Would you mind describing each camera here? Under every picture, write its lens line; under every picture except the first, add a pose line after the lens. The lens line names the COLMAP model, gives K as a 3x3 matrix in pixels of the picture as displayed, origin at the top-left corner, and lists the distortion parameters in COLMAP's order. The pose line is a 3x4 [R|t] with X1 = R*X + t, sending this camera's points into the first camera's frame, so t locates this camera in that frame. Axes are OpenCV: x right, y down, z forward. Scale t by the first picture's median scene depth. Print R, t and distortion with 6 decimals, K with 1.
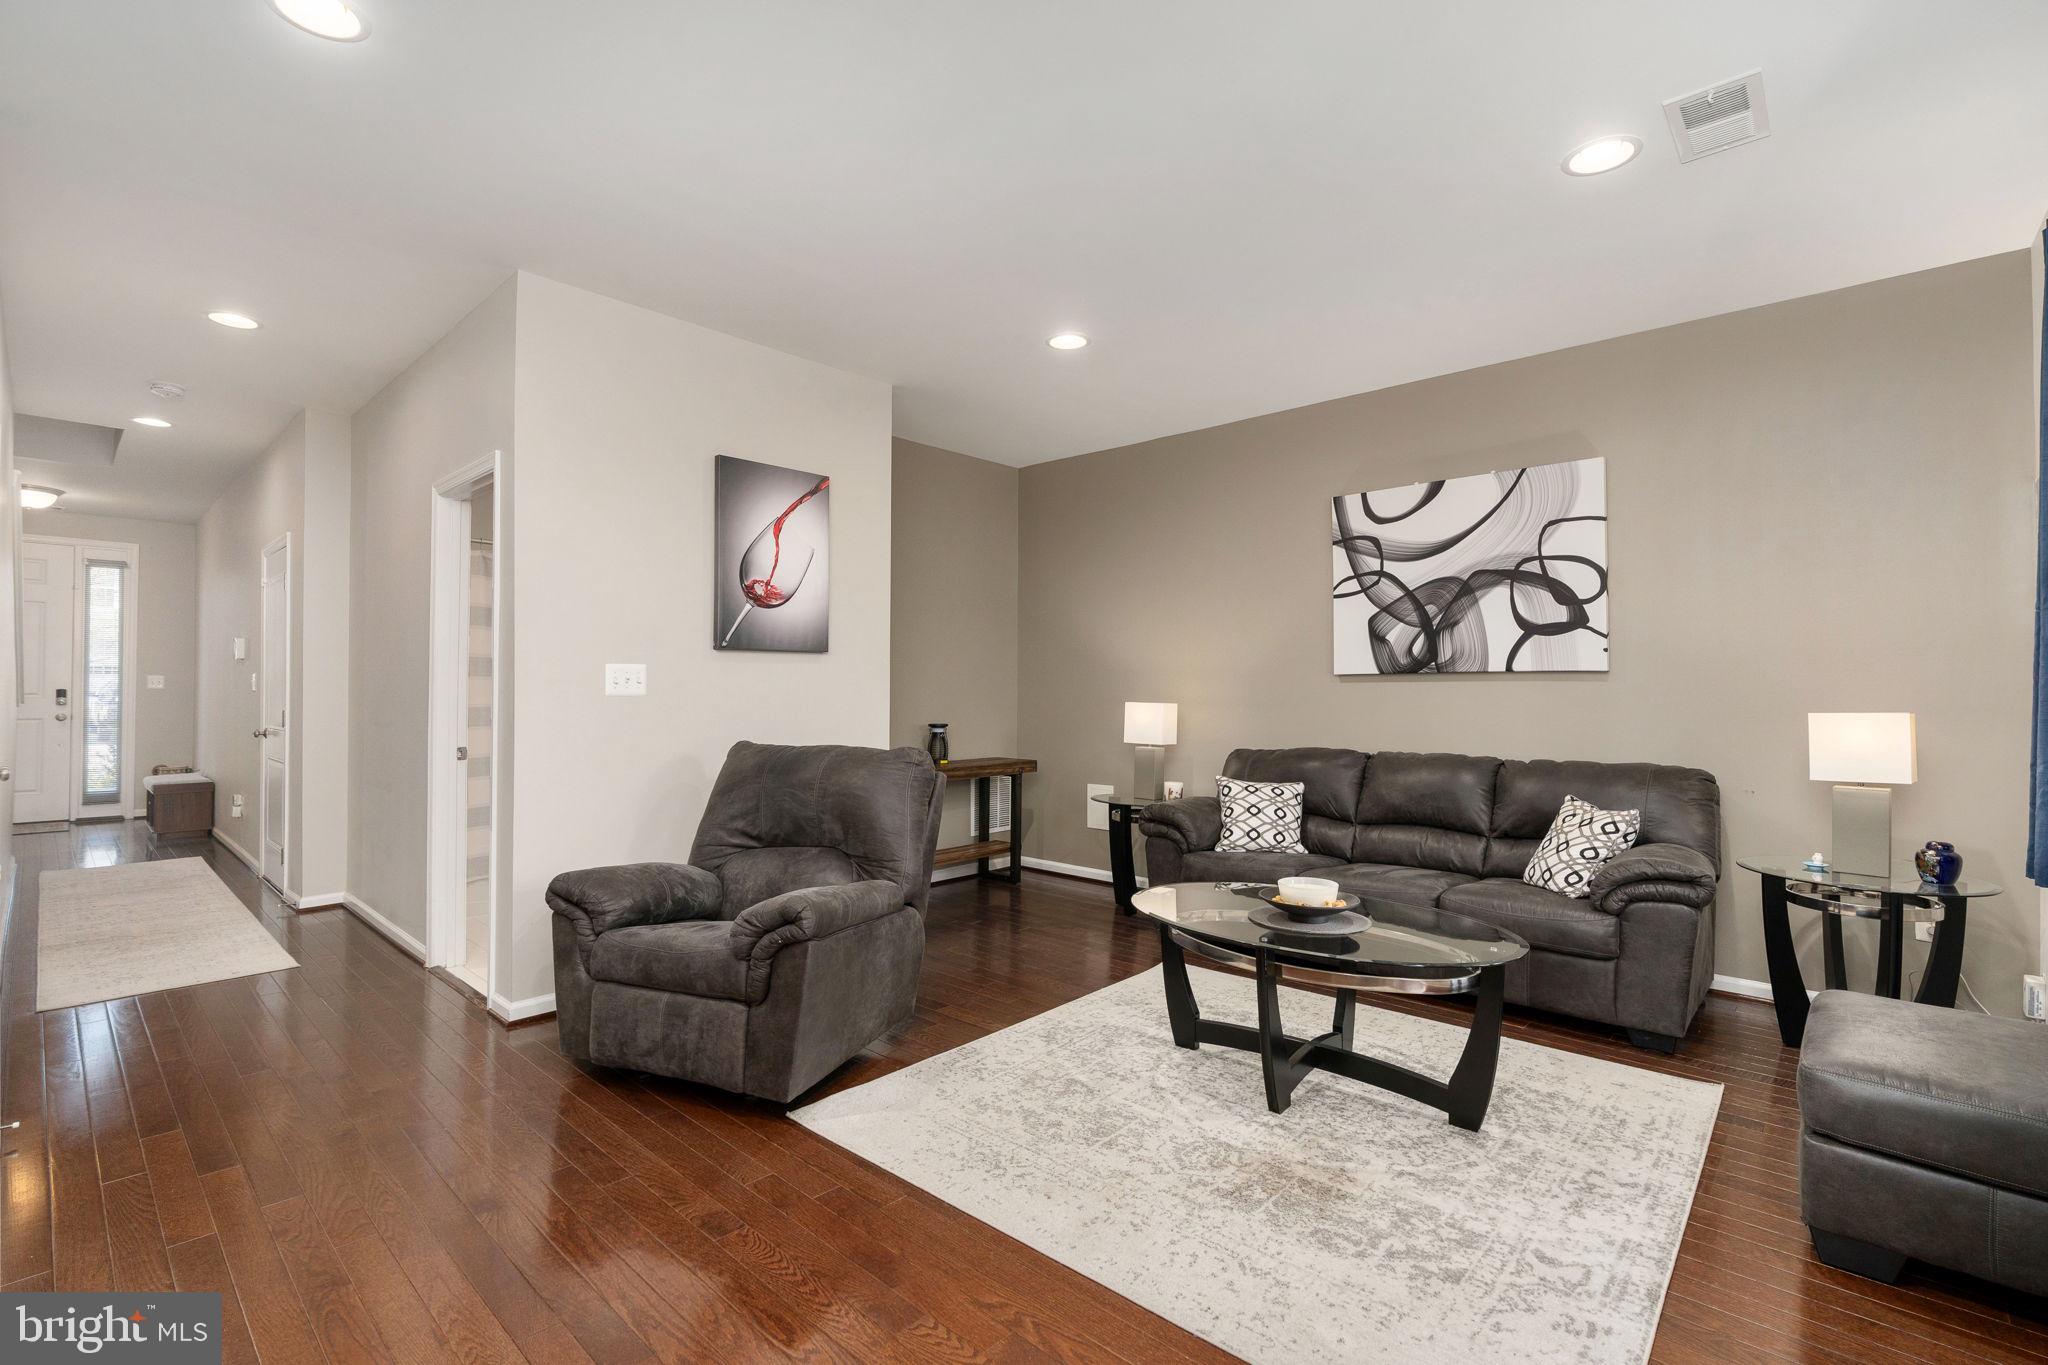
lens RADIAL K [[920.0, 0, 1022.8], [0, 920.0, 675.8], [0, 0, 1]] dist [-0.002092, -0.000119]
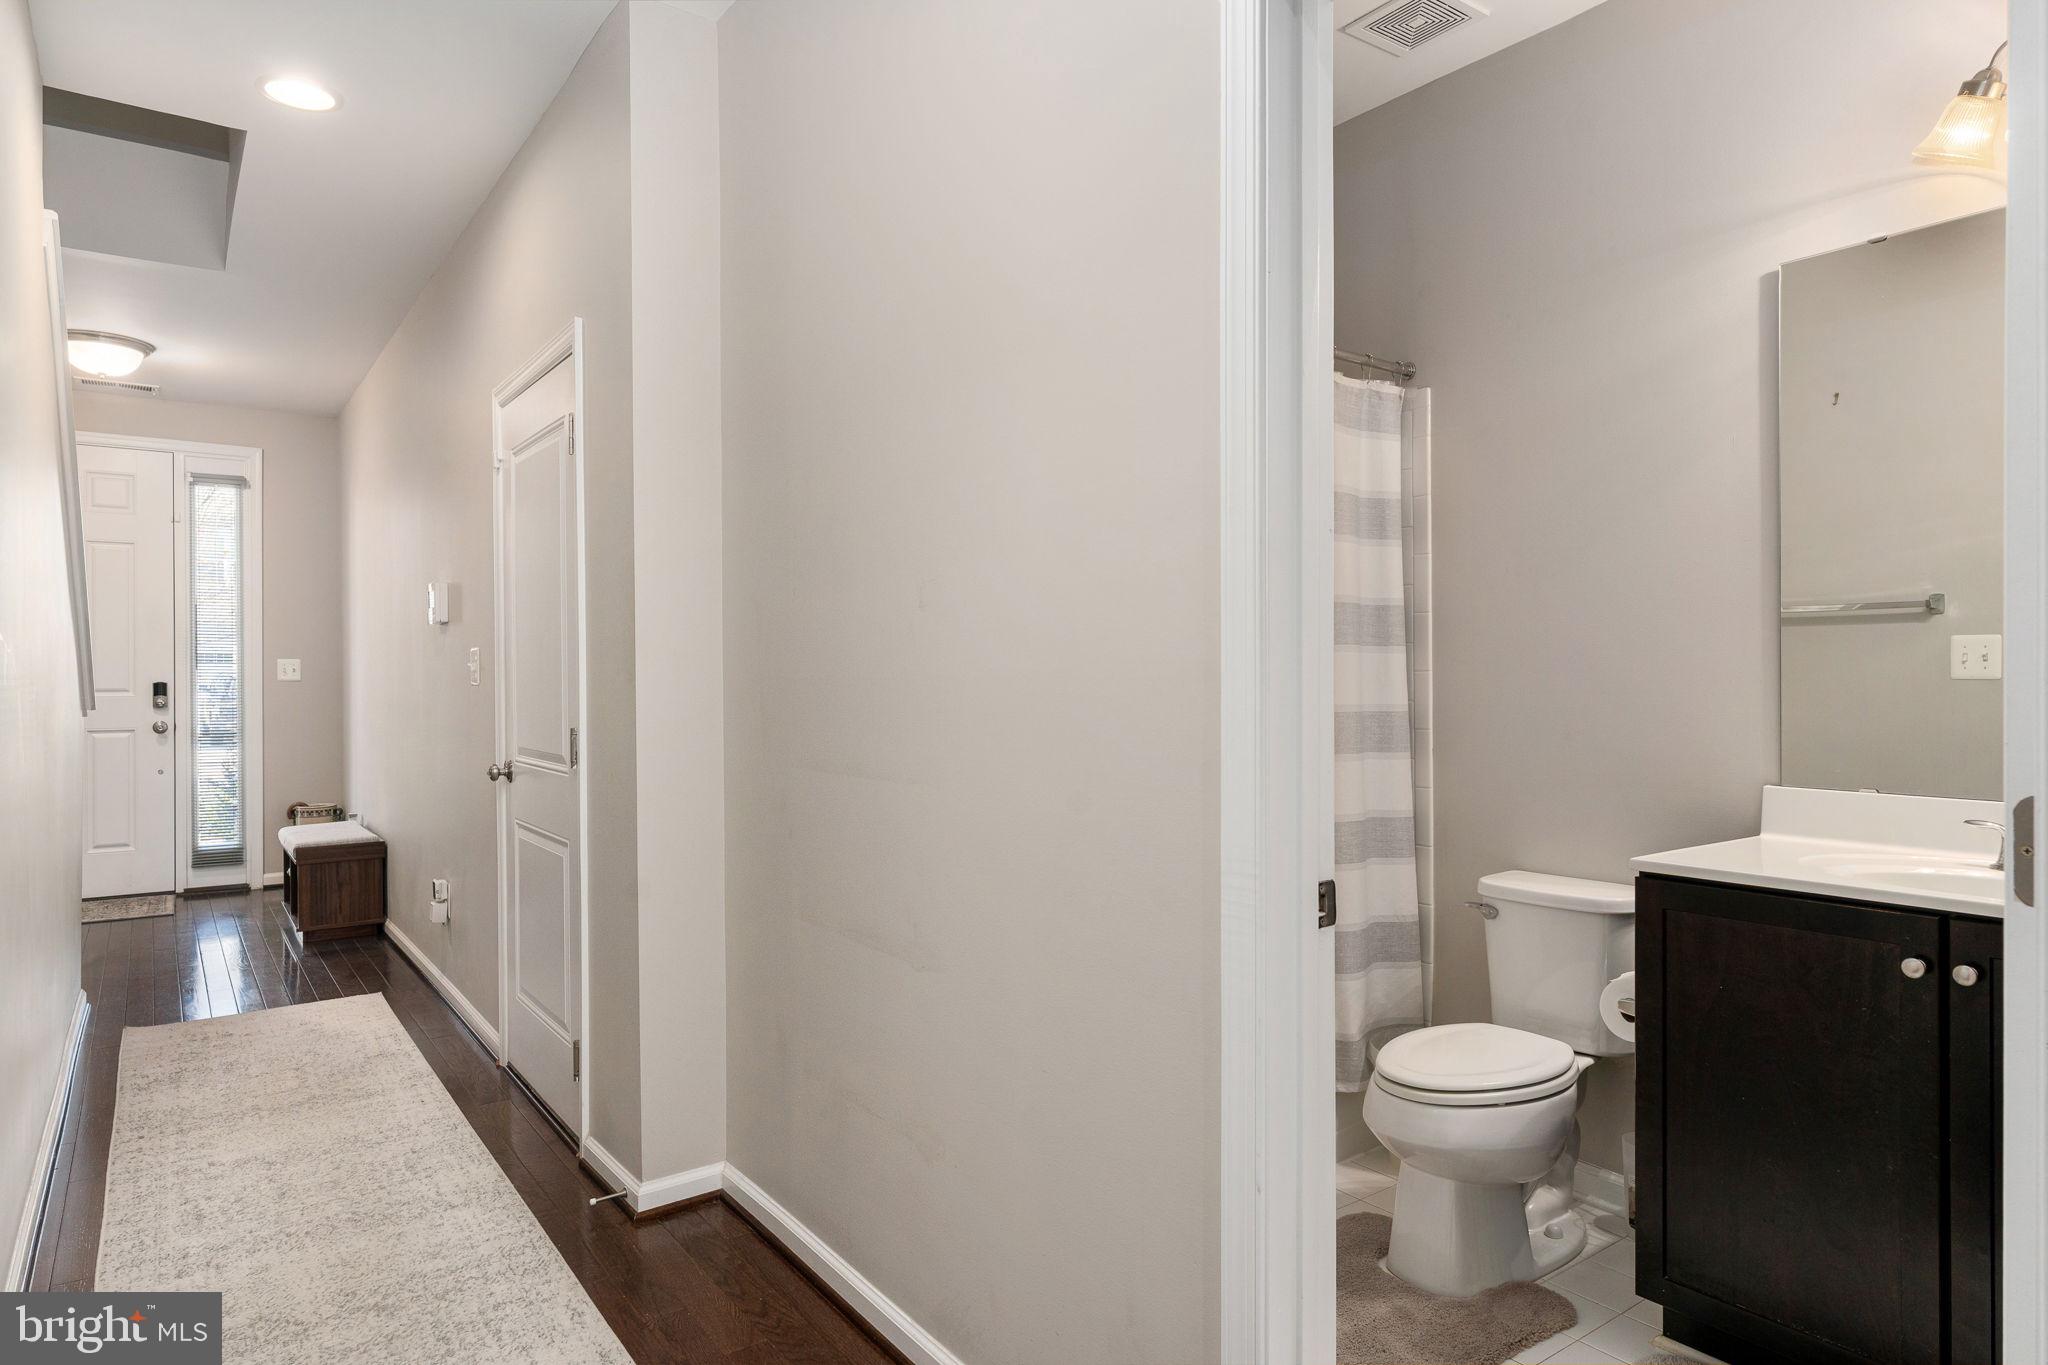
lens RADIAL K [[1203.2, 0, 1020.6], [0, 1203.2, 679.7], [0, 0, 1]] dist [0.001799, 0.002173]
pose [[0.980727, -0.006164, -0.195287, -0.316134], [0.009612, 0.999814, 0.016715, 0.004524], [0.195148, -0.018270, 0.980604, 0.313314]]
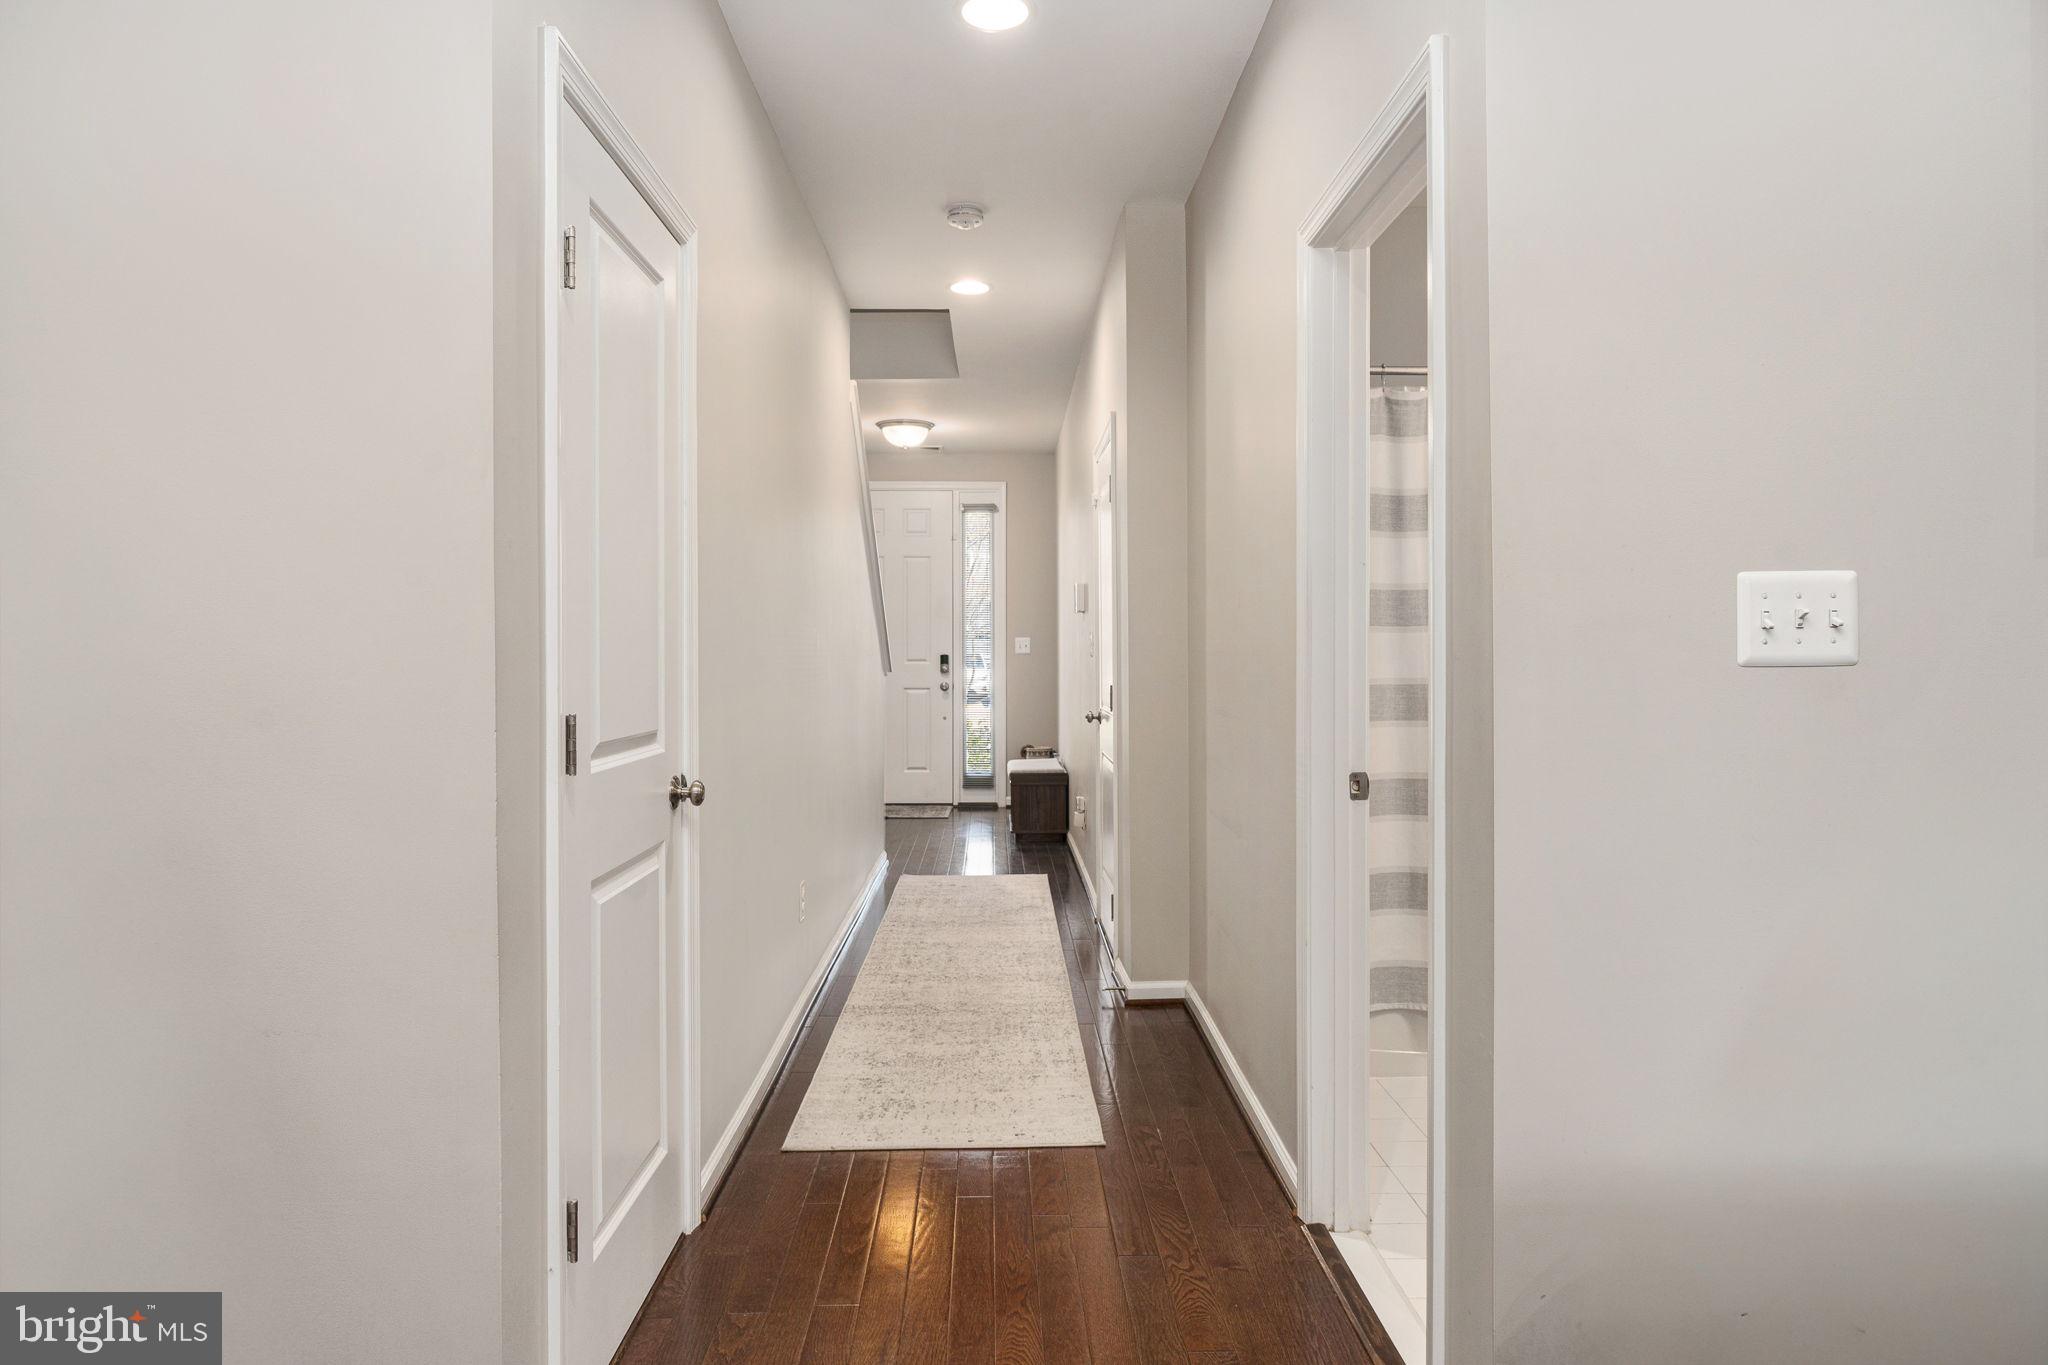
lens RADIAL K [[1259.7, 0, 1006.7], [0, 1259.7, 663.0], [0, 0, 1]] dist [-0.008600, -0.001092]
pose [[0.689632, 0.001175, -0.724159, -0.133887], [0.014822, 0.999766, 0.015737, 0.004264], [0.724009, -0.021586, 0.689453, 0.213411]]
